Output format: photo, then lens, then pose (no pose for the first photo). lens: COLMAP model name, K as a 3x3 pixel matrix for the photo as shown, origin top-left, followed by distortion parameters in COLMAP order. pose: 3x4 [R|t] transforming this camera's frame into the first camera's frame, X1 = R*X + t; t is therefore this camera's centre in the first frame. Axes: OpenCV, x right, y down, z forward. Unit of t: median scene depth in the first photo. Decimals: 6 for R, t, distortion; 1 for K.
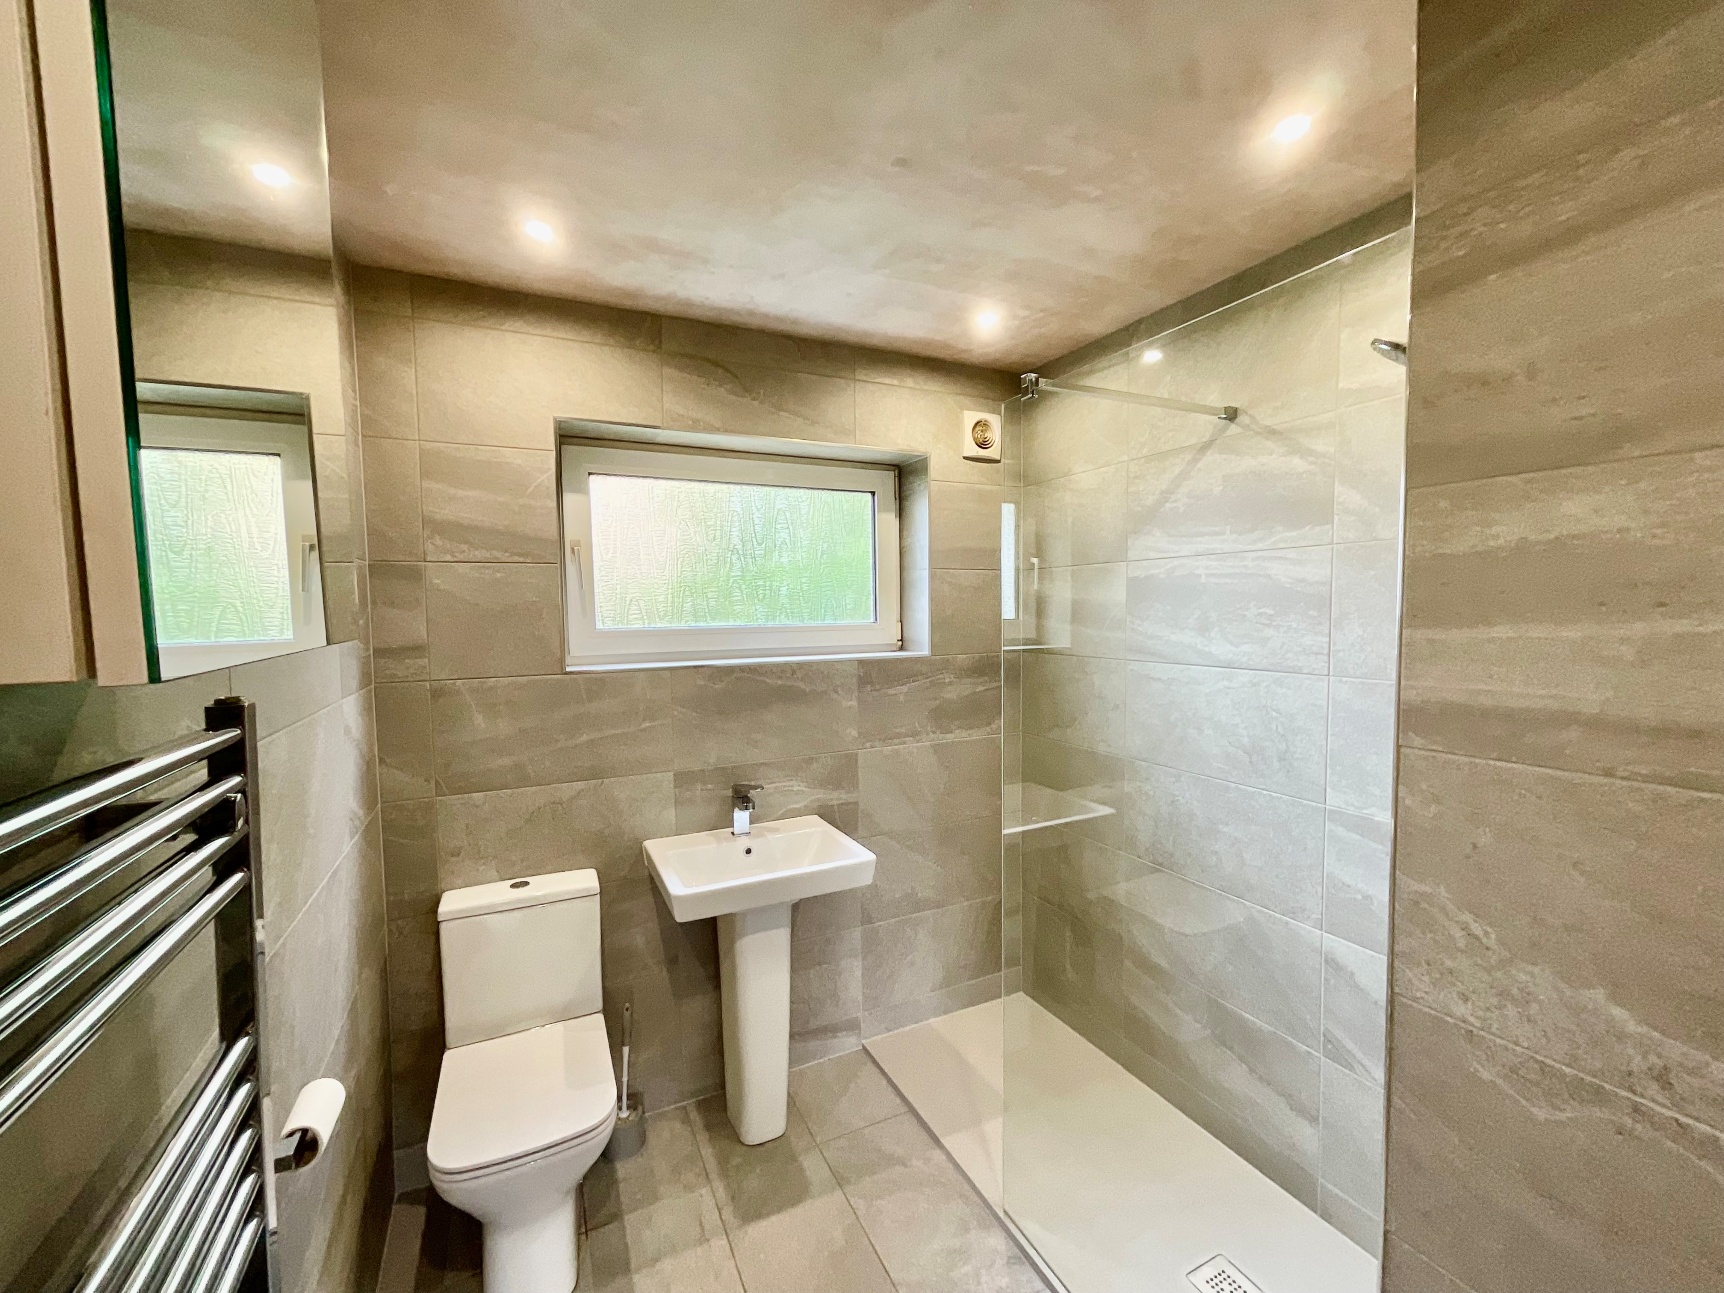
lens RADIAL K [[720.1, 0, 884.7], [0, 720.1, 645.3], [0, 0, 1]] dist [-0.001862, 0.000854]
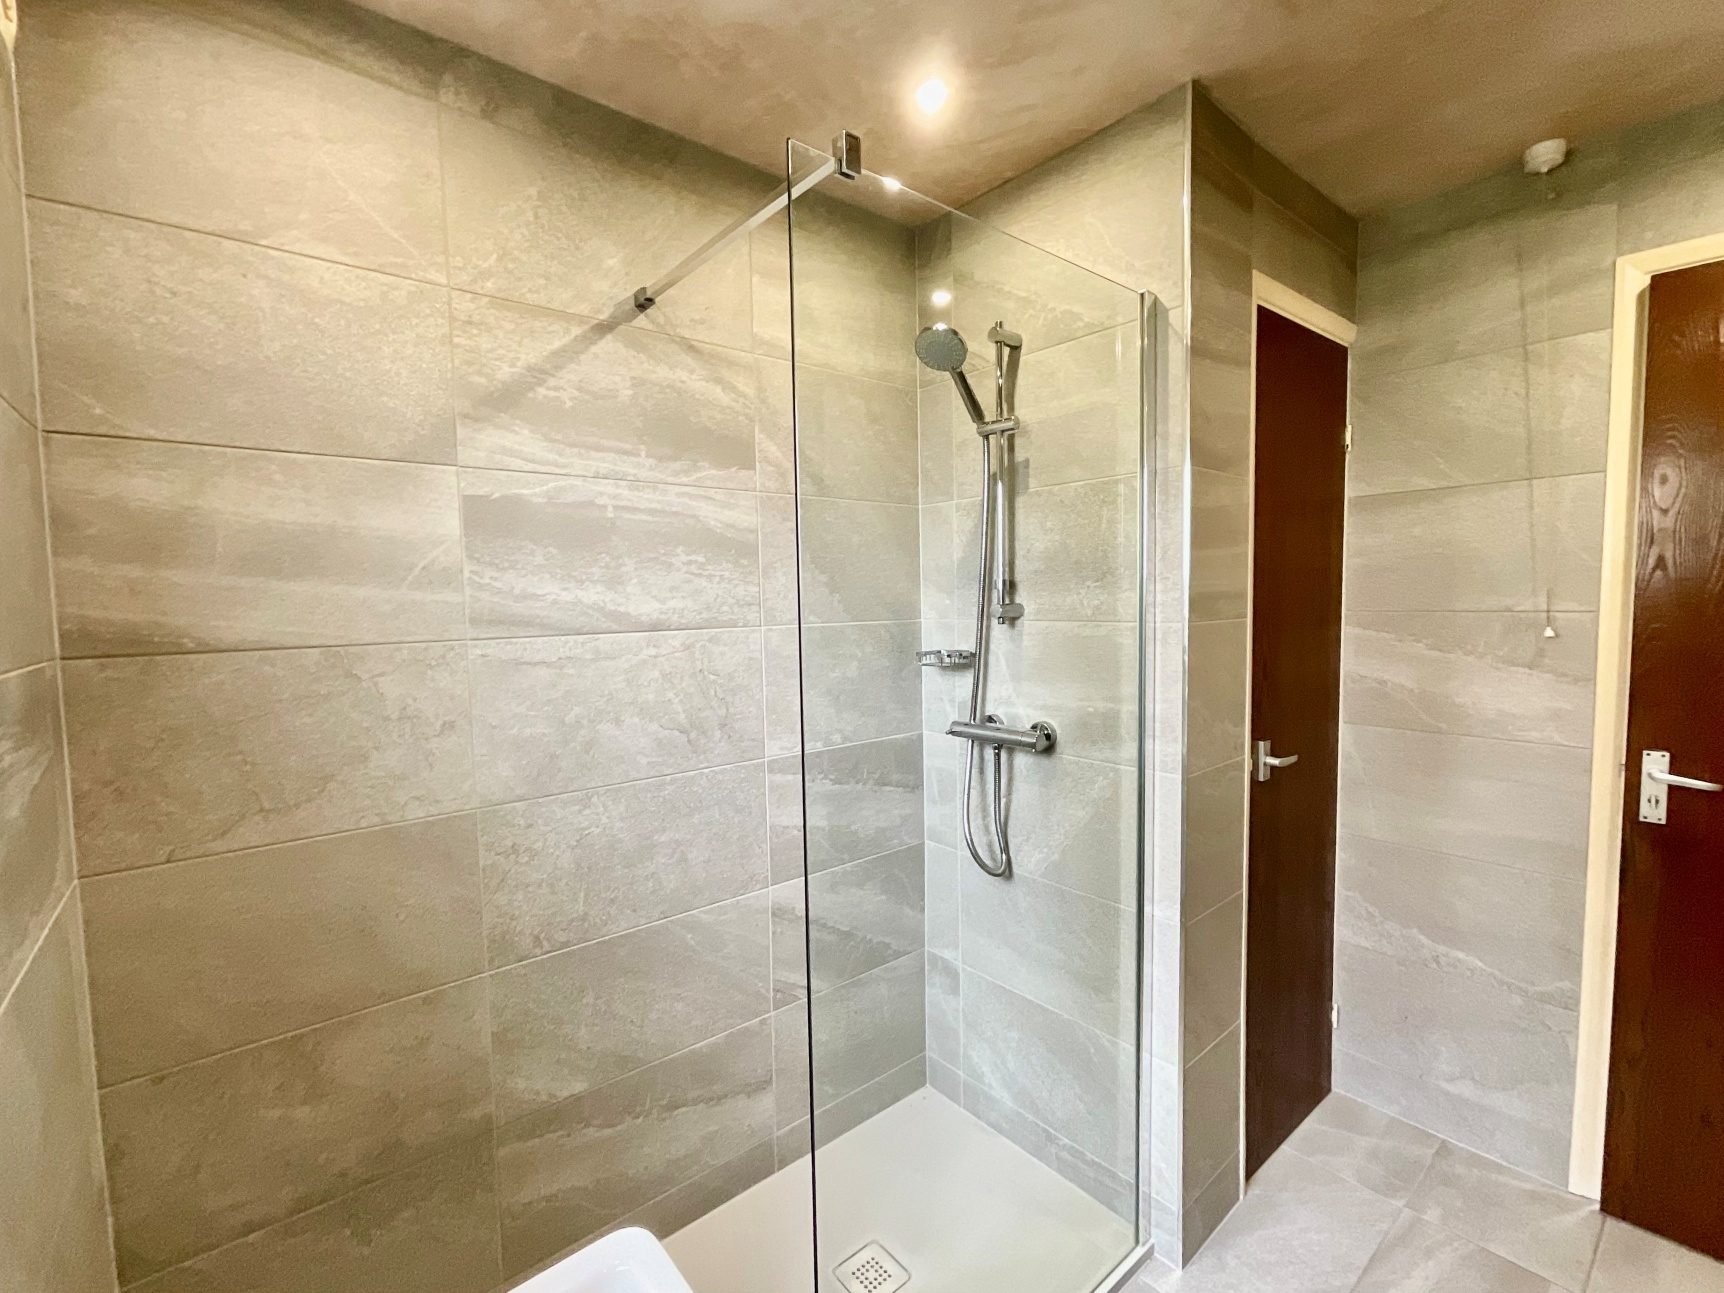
lens RADIAL K [[720.1, 0, 884.7], [0, 720.1, 645.3], [0, 0, 1]] dist [-0.001862, 0.000854]
pose [[-0.197195, -0.049223, 0.979128, -0.338246], [0.078290, 0.994758, 0.065776, 0.015315], [-0.977233, 0.089627, -0.192307, 0.918525]]
